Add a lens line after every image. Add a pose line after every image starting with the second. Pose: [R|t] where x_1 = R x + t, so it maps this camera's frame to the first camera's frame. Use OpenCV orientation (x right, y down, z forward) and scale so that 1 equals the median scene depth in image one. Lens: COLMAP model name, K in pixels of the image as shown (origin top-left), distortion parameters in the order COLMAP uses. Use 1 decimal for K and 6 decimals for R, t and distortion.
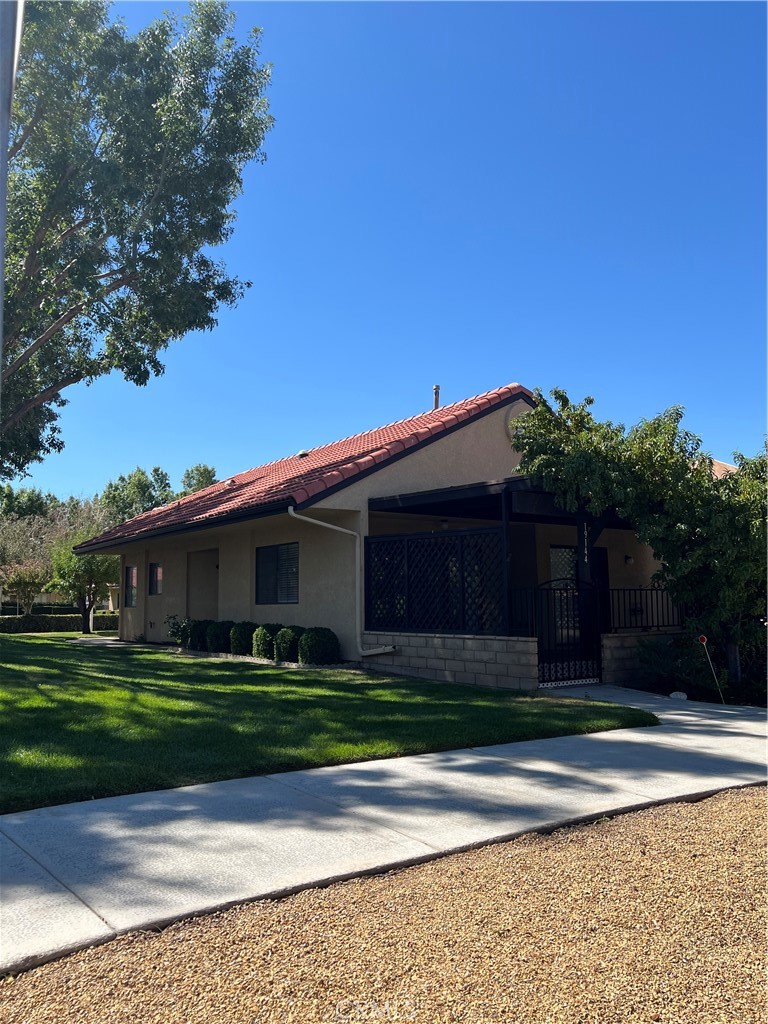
lens RADIAL K [[768.4, 0, 384.0], [0, 768.4, 512.0], [0, 0, 1]] dist [0.005944, -0.004897]
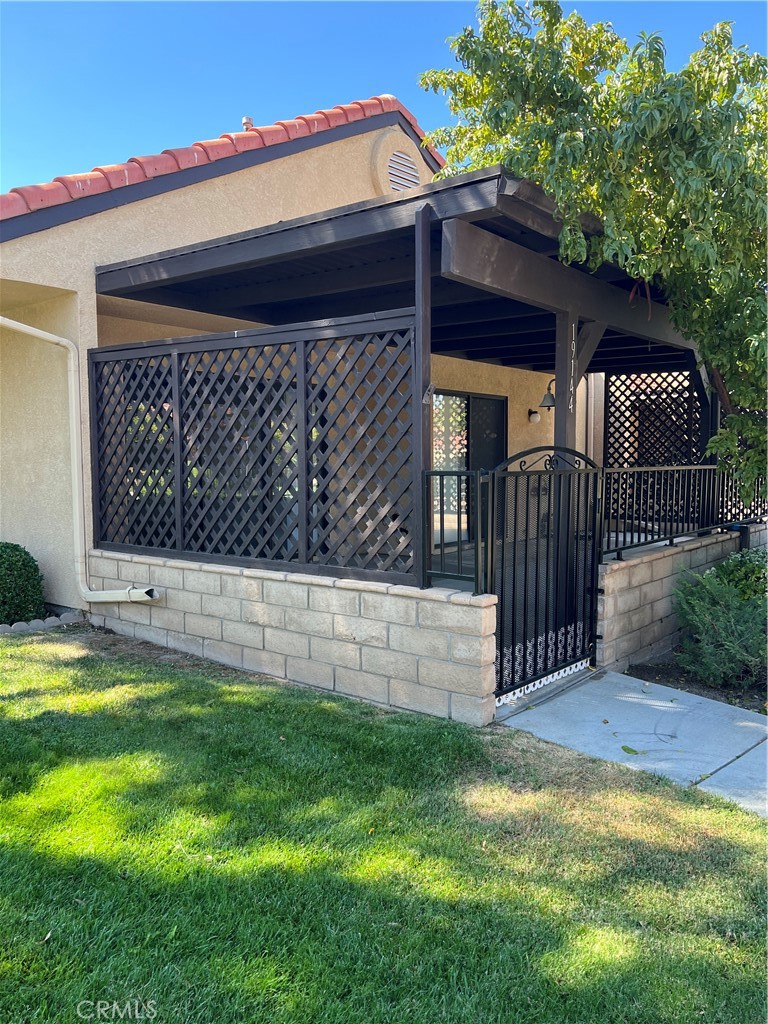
lens RADIAL K [[814.3, 0, 384.0], [0, 814.3, 512.0], [0, 0, 1]] dist [0.071046, -0.001559]
pose [[0.973564, -0.008774, 0.228245, 0.037215], [-0.031300, 0.984711, 0.171360, 0.041015], [-0.226259, -0.173974, 0.958405, 0.504785]]
